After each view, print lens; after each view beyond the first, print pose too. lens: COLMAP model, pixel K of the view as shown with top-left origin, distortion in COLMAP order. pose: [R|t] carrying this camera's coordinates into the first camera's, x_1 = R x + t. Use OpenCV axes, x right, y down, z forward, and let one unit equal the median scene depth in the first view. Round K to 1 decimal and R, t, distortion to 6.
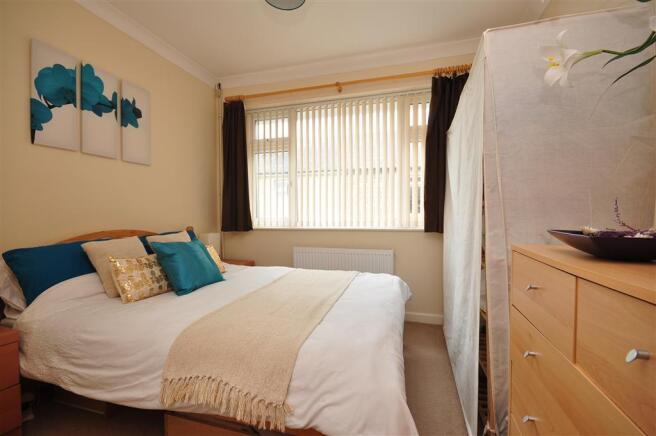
lens RADIAL K [[279.2, 0, 329.8], [0, 279.2, 224.3], [0, 0, 1]] dist [0.001289, -0.009533]
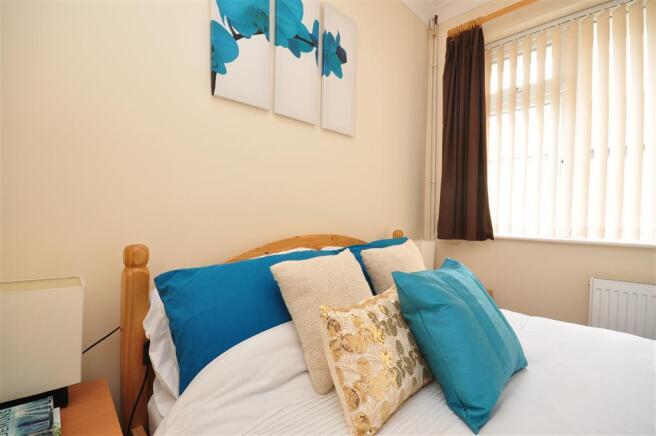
lens RADIAL K [[279.2, 0, 329.8], [0, 279.2, 224.3], [0, 0, 1]] dist [0.001289, -0.009533]
pose [[0.869010, 0.028417, -0.493978, -0.439048], [-0.028486, 0.999567, 0.007390, -0.010251], [0.493974, 0.007649, 0.869443, 0.485411]]
